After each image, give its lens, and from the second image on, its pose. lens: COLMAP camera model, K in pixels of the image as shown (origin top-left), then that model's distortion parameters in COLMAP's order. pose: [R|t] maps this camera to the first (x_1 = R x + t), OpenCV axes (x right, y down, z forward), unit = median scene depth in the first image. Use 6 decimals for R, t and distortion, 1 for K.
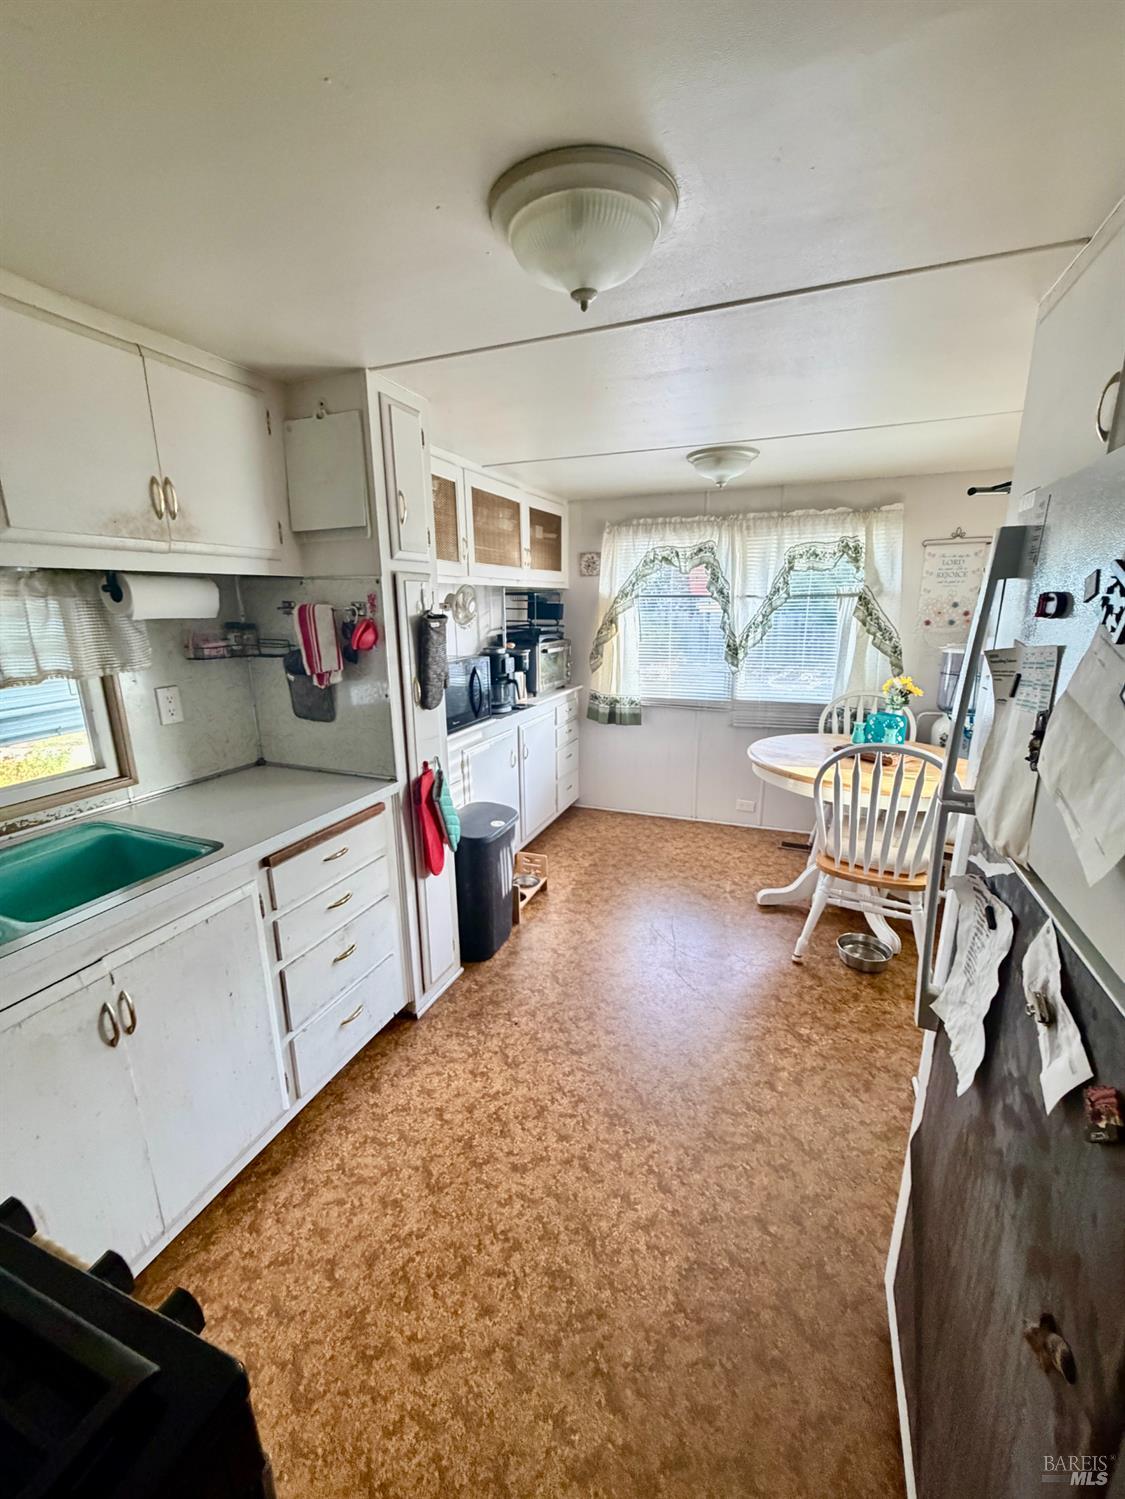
lens RADIAL K [[596.6, 0, 560.8], [0, 596.6, 745.2], [0, 0, 1]] dist [0.003346, -0.000040]
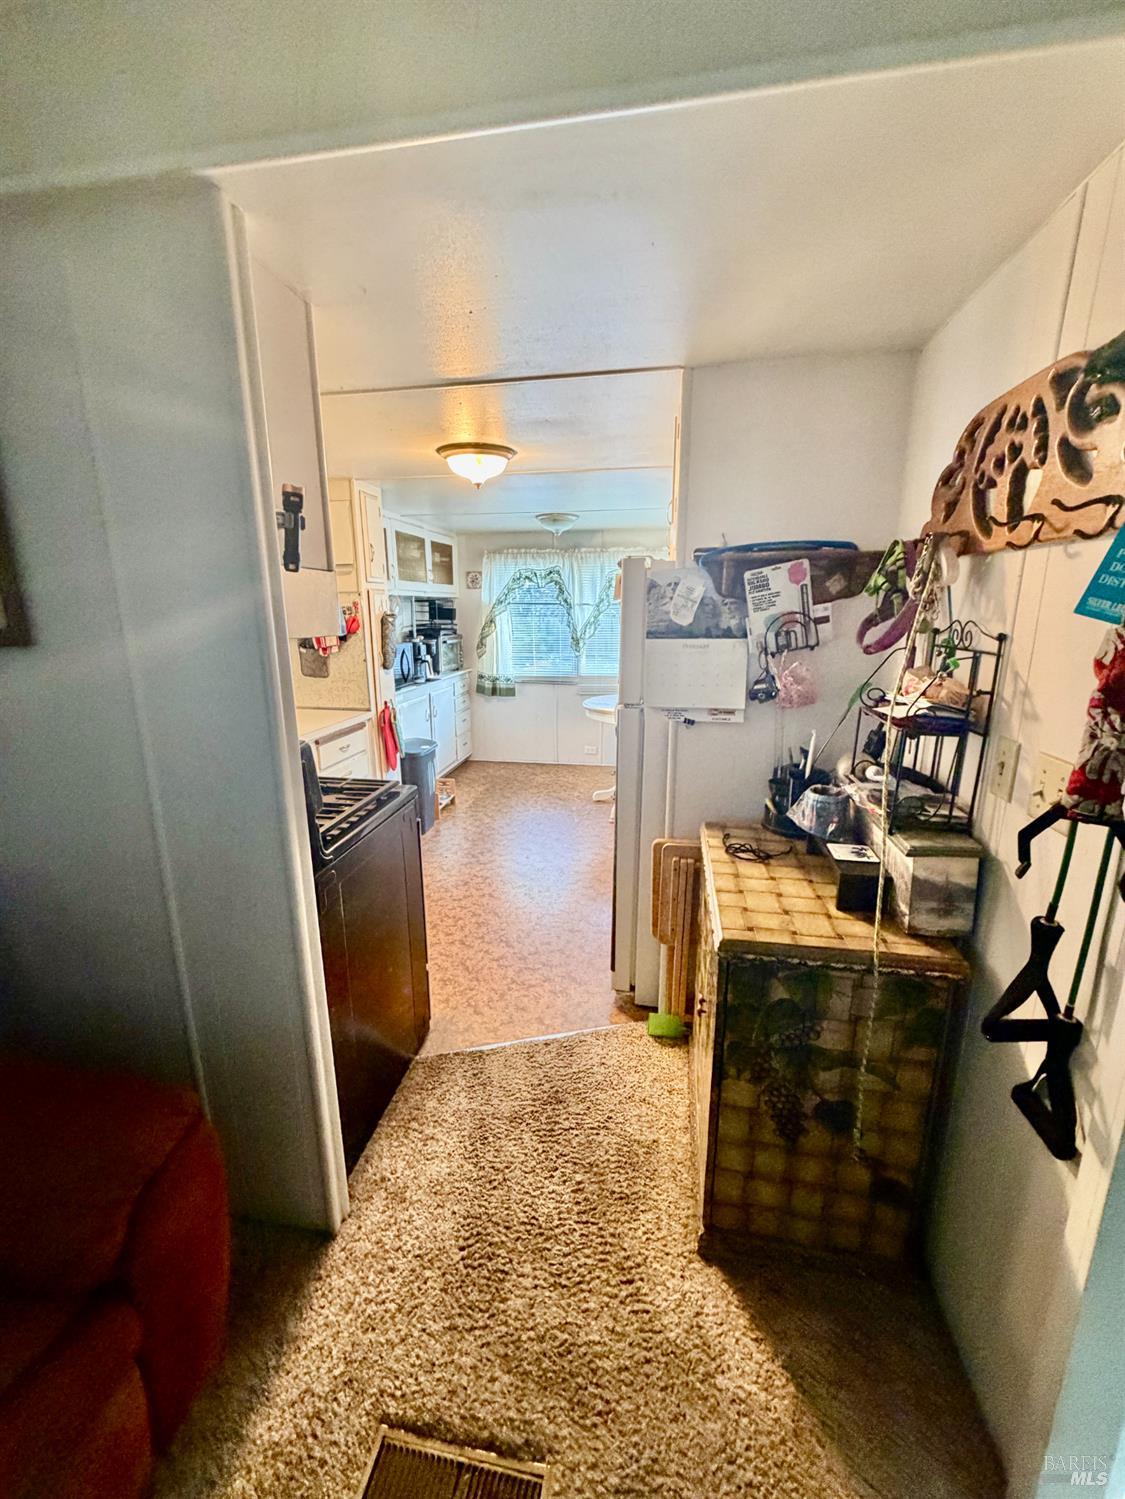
lens RADIAL K [[596.6, 0, 560.8], [0, 596.6, 745.2], [0, 0, 1]] dist [0.003346, -0.000040]
pose [[0.979768, -0.038789, 0.196340, -0.070375], [0.040715, 0.999154, -0.005784, 0.163284], [-0.195949, 0.013661, 0.980519, -0.668992]]
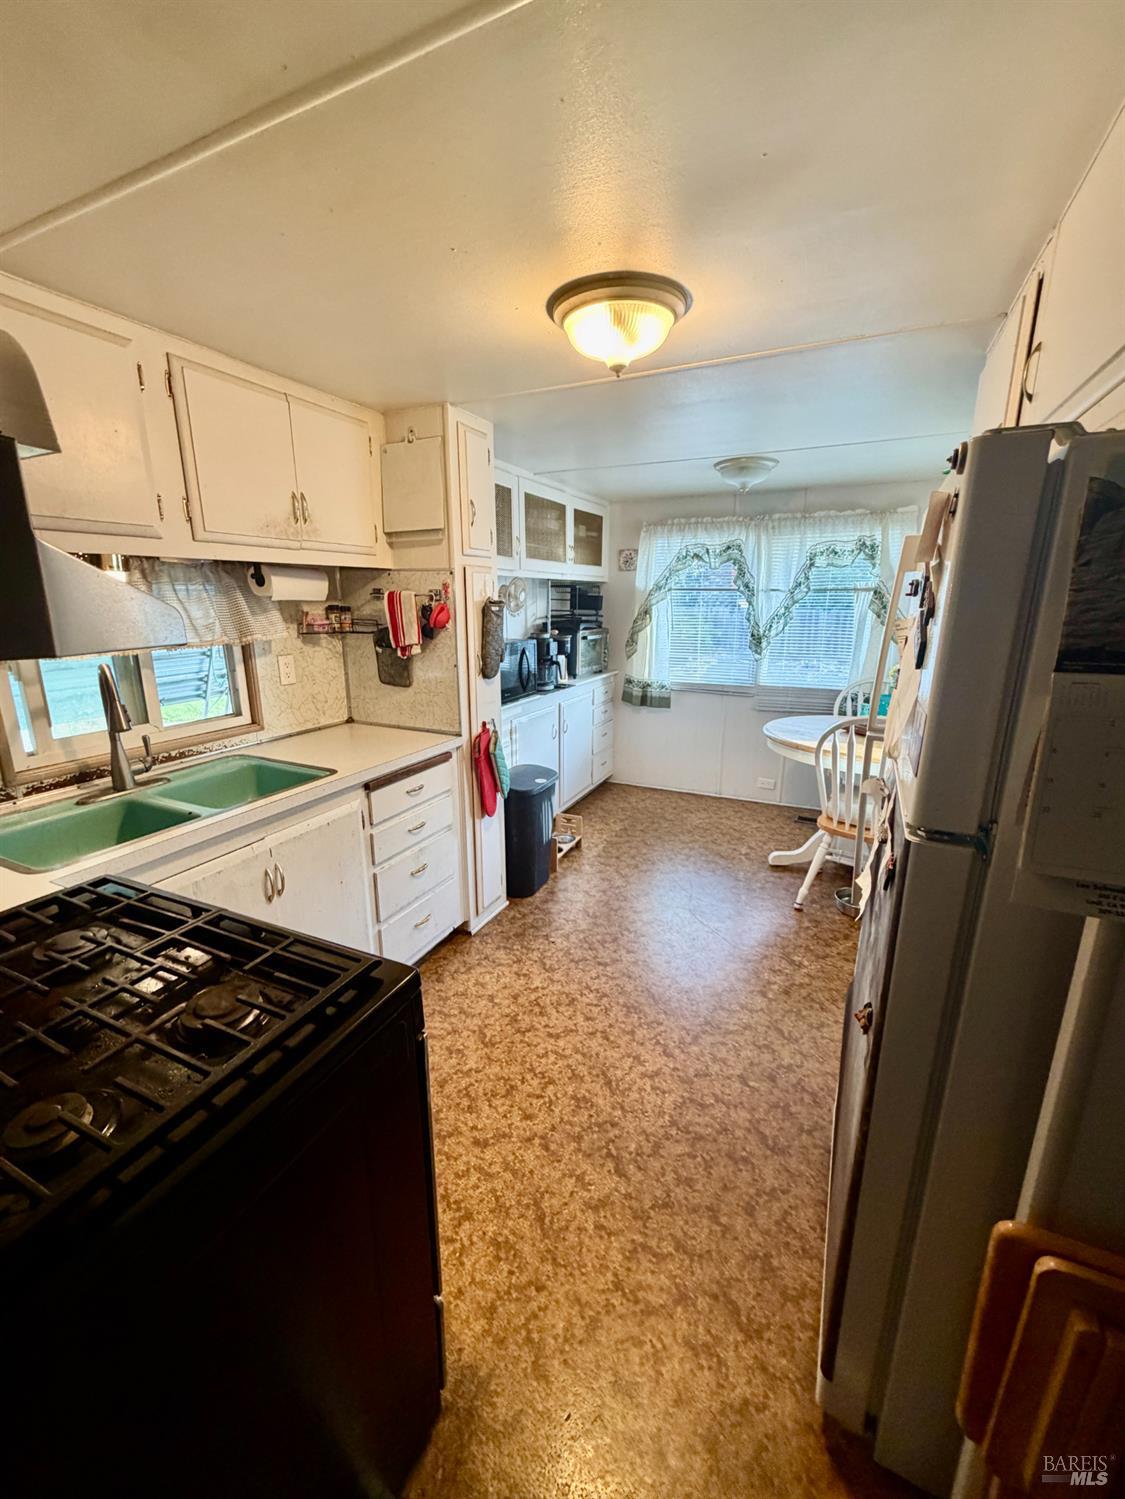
lens RADIAL K [[596.6, 0, 560.8], [0, 596.6, 745.2], [0, 0, 1]] dist [0.003346, -0.000040]
pose [[0.997643, 0.025195, -0.063826, 0.007469], [-0.024774, 0.999666, 0.007372, 0.056128], [0.063990, -0.005774, 0.997934, -0.183300]]
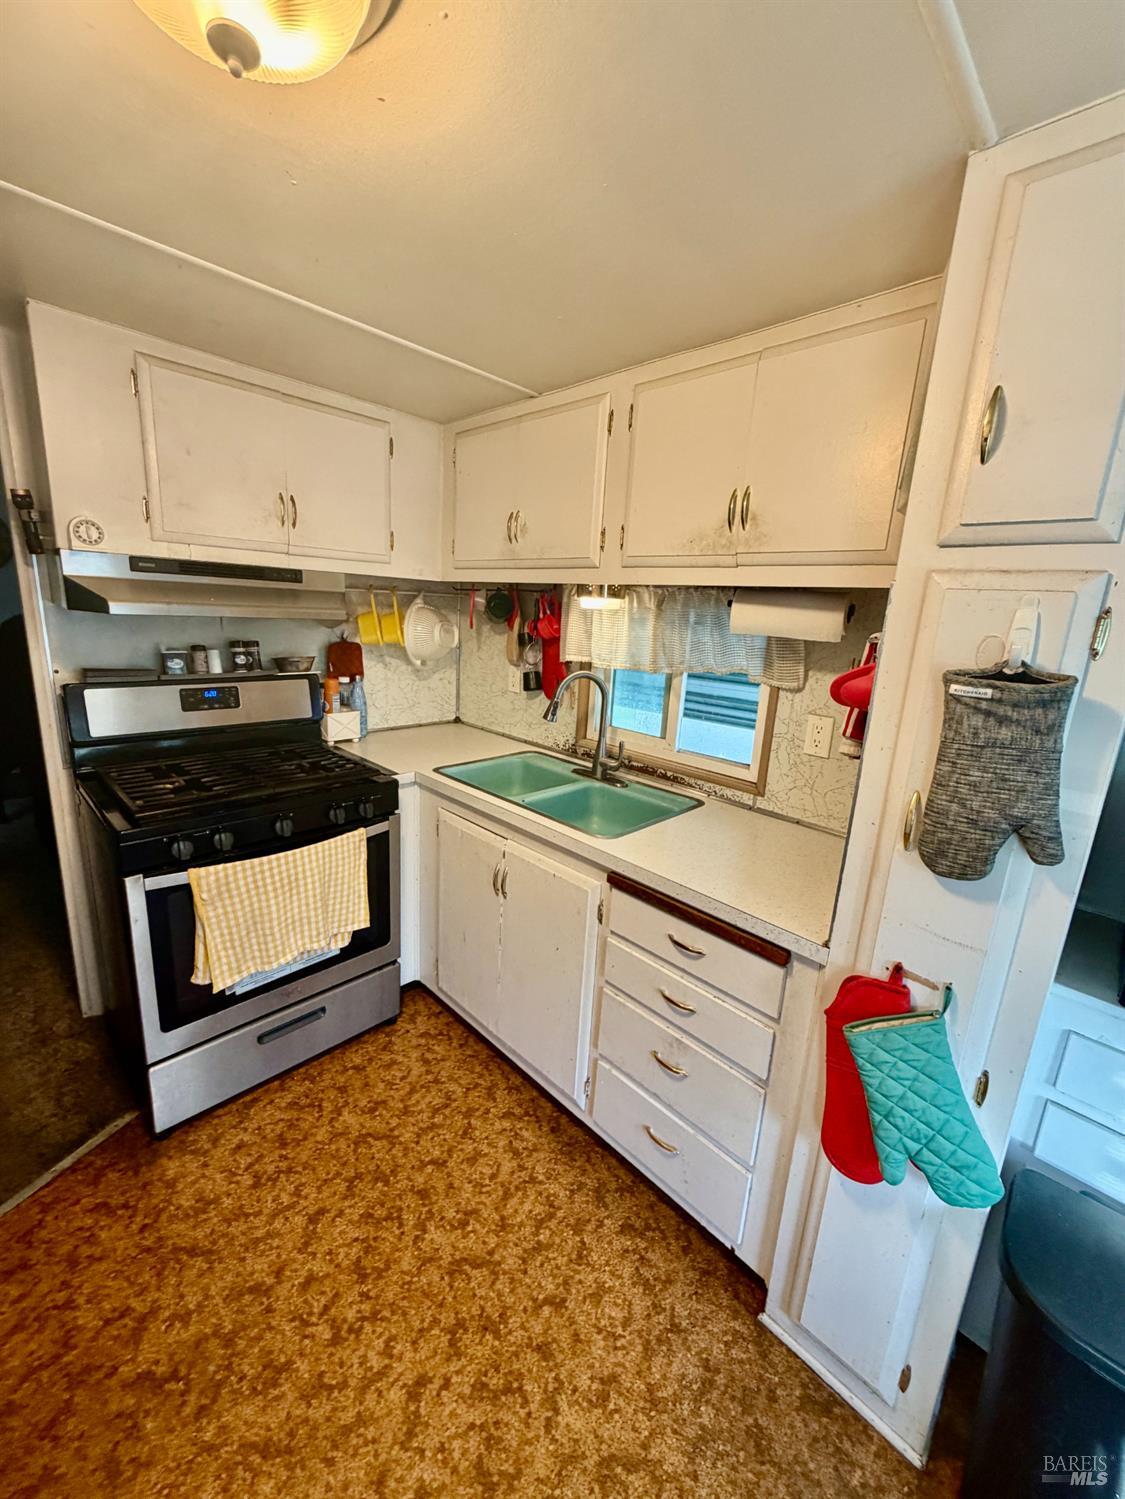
lens RADIAL K [[596.6, 0, 560.8], [0, 596.6, 745.2], [0, 0, 1]] dist [0.003346, -0.000040]
pose [[-0.395789, 0.200059, -0.896285, 0.248333], [-0.265483, 0.909385, 0.320216, -0.193651], [0.879130, 0.364686, -0.306813, 0.760109]]
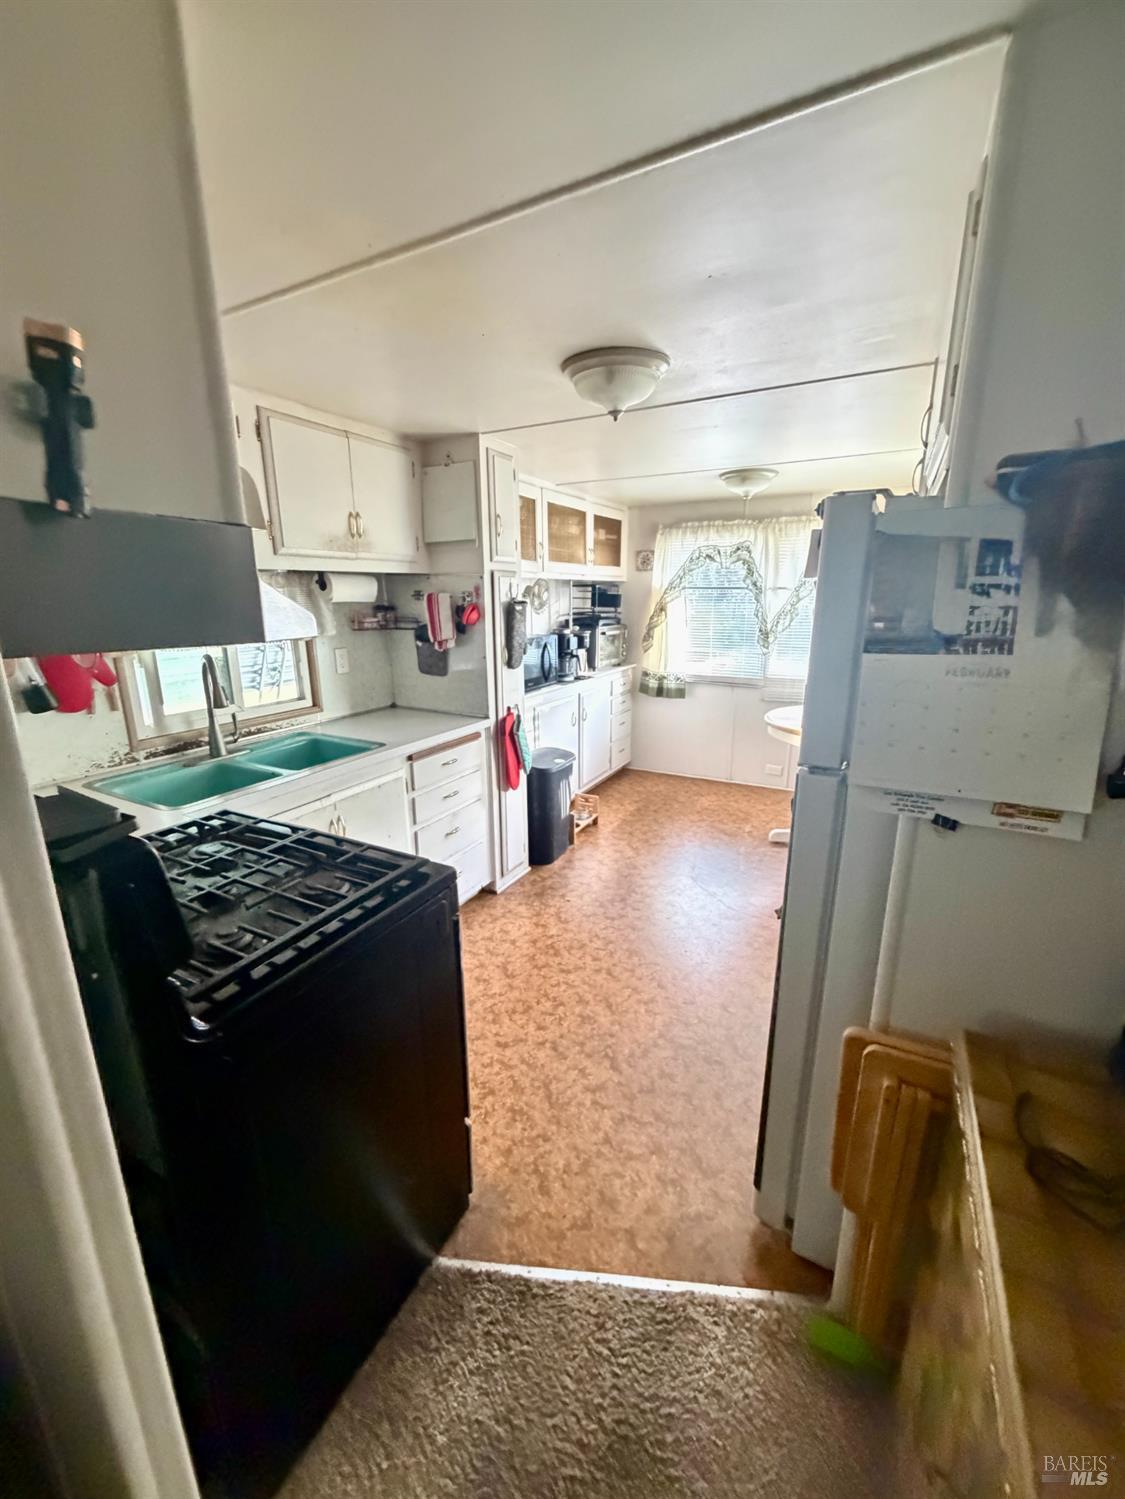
lens RADIAL K [[596.6, 0, 560.8], [0, 596.6, 745.2], [0, 0, 1]] dist [0.003346, -0.000040]
pose [[0.993101, 0.032127, -0.112777, 0.048372], [-0.030636, 0.999419, 0.014930, 0.083939], [0.113191, -0.011372, 0.993508, -0.335145]]
